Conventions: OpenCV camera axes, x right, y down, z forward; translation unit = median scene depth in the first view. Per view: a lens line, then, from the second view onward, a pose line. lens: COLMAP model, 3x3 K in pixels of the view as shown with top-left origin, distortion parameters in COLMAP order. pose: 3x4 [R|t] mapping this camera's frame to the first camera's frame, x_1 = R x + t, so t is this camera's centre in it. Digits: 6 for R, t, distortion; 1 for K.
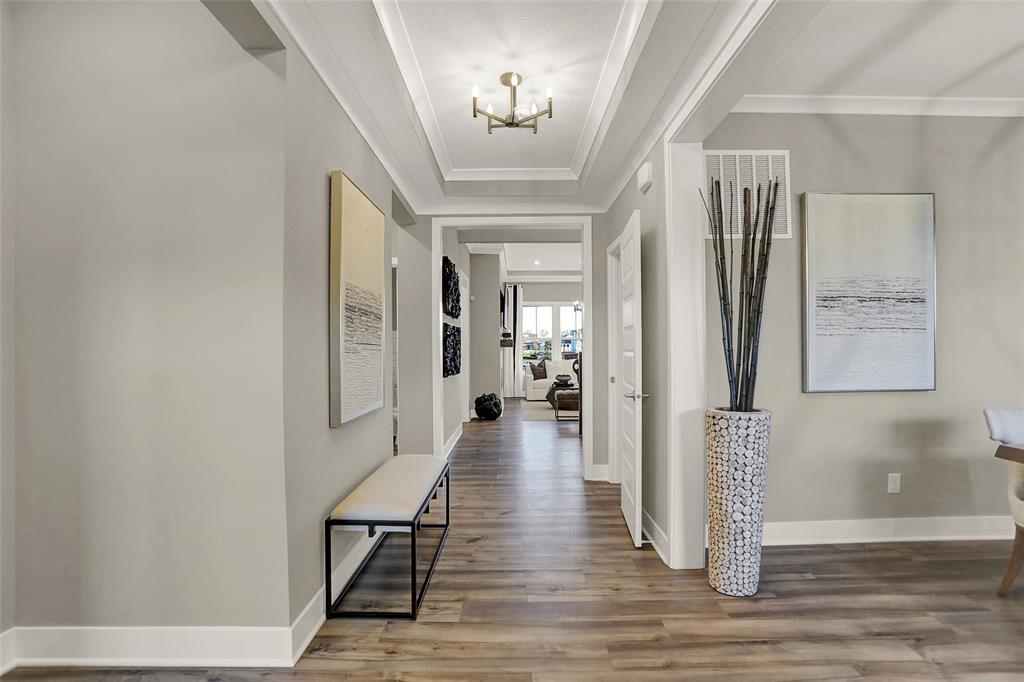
lens RADIAL K [[506.4, 0, 517.9], [0, 506.4, 348.5], [0, 0, 1]] dist [-0.044634, 0.011462]
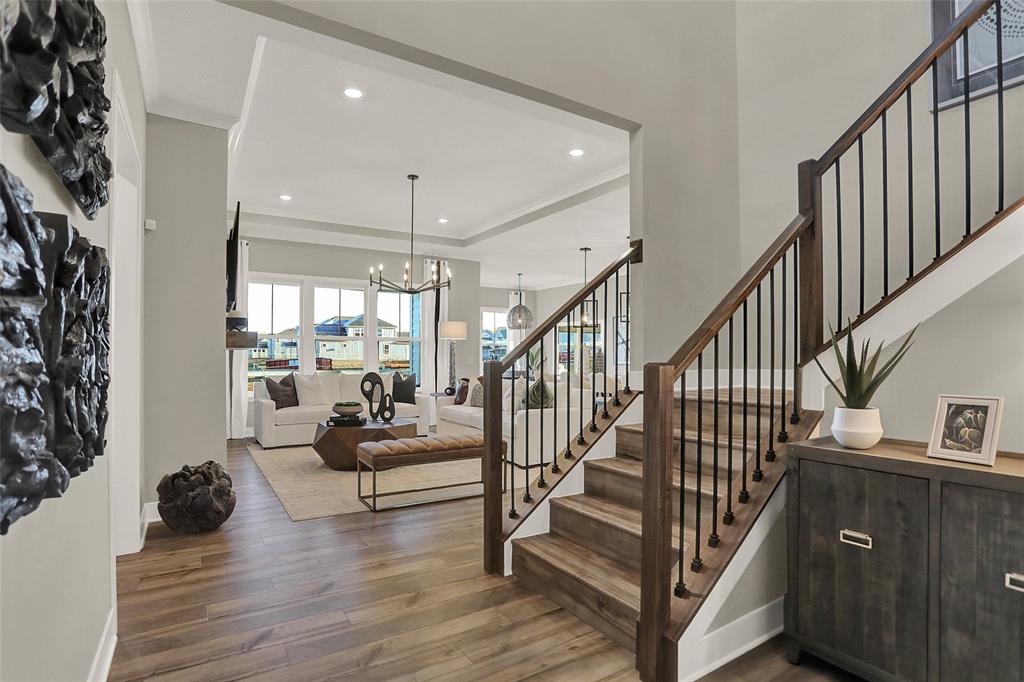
lens RADIAL K [[506.4, 0, 504.3], [0, 506.4, 356.7], [0, 0, 1]] dist [-0.044634, 0.011462]
pose [[0.852199, 0.009023, 0.523140, -0.055652], [-0.011274, 0.999936, 0.001119, 0.001849], [-0.523096, -0.006852, 0.852246, 0.519477]]
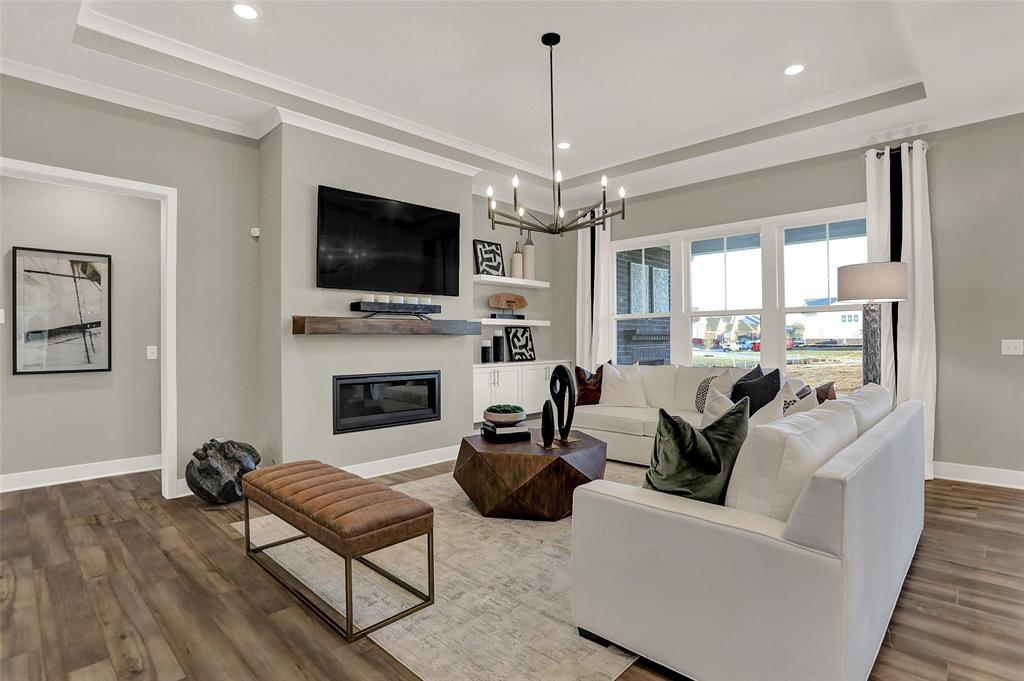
lens RADIAL K [[506.4, 0, 496.5], [0, 506.4, 340.4], [0, 0, 1]] dist [-0.044634, 0.011462]
pose [[0.720627, 0.004154, -0.693311, 0.396295], [-0.003651, 0.999991, 0.002196, 0.001661], [0.693313, 0.000949, 0.720636, 0.822354]]
